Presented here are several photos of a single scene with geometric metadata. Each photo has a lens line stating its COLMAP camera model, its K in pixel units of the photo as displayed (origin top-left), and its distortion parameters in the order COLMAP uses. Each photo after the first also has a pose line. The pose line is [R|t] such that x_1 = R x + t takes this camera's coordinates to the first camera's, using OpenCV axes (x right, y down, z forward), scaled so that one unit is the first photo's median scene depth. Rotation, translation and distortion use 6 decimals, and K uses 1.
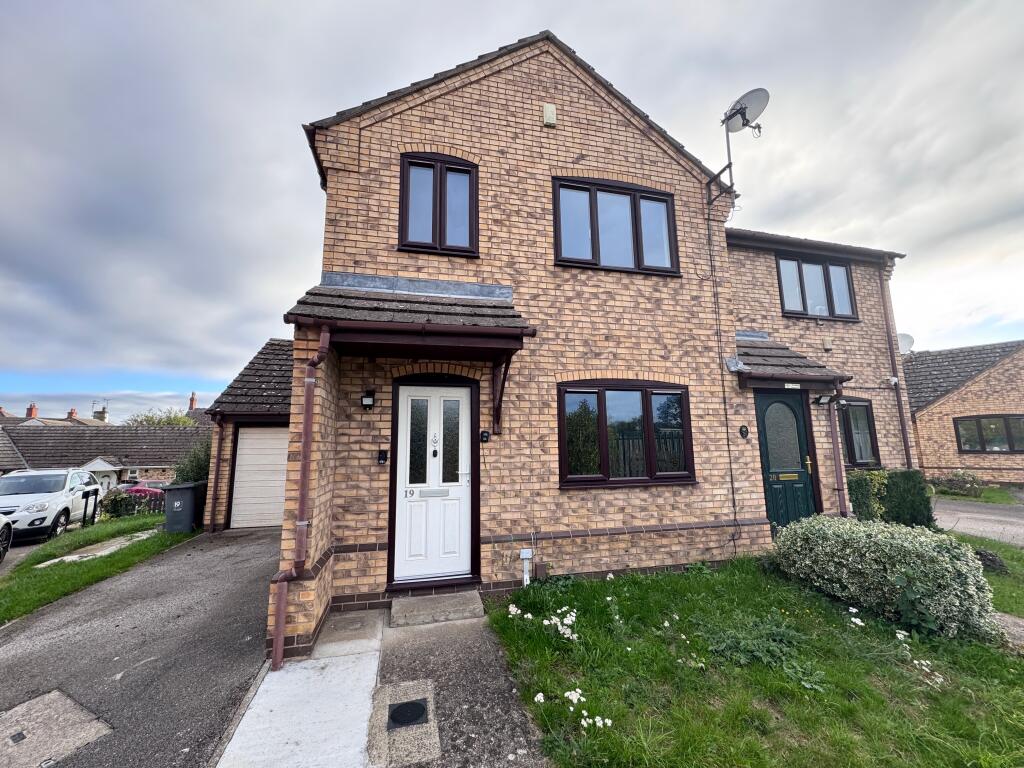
lens RADIAL K [[408.0, 0, 512.0], [0, 408.0, 384.0], [0, 0, 1]] dist [-0.002077, 0.000399]
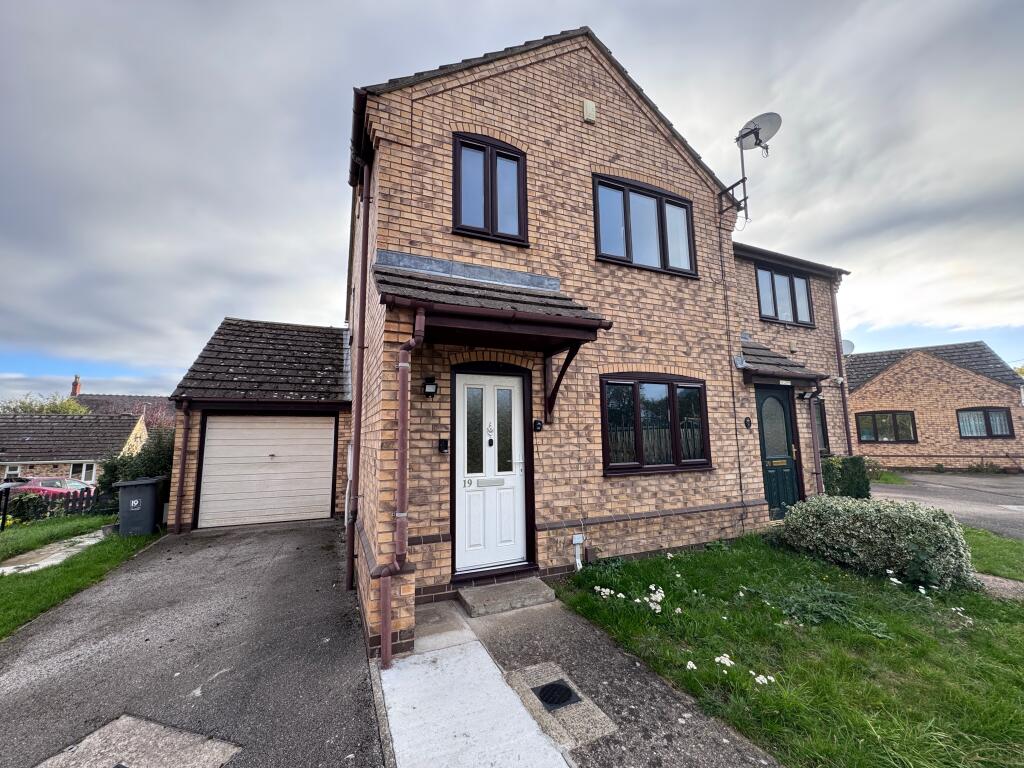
lens RADIAL K [[408.0, 0, 512.0], [0, 408.0, 384.0], [0, 0, 1]] dist [-0.002077, 0.000399]
pose [[0.985461, 0.021412, 0.168544, -0.274312], [-0.024675, 0.999546, 0.017286, 0.008394], [-0.168098, -0.021193, 0.985542, 0.015203]]
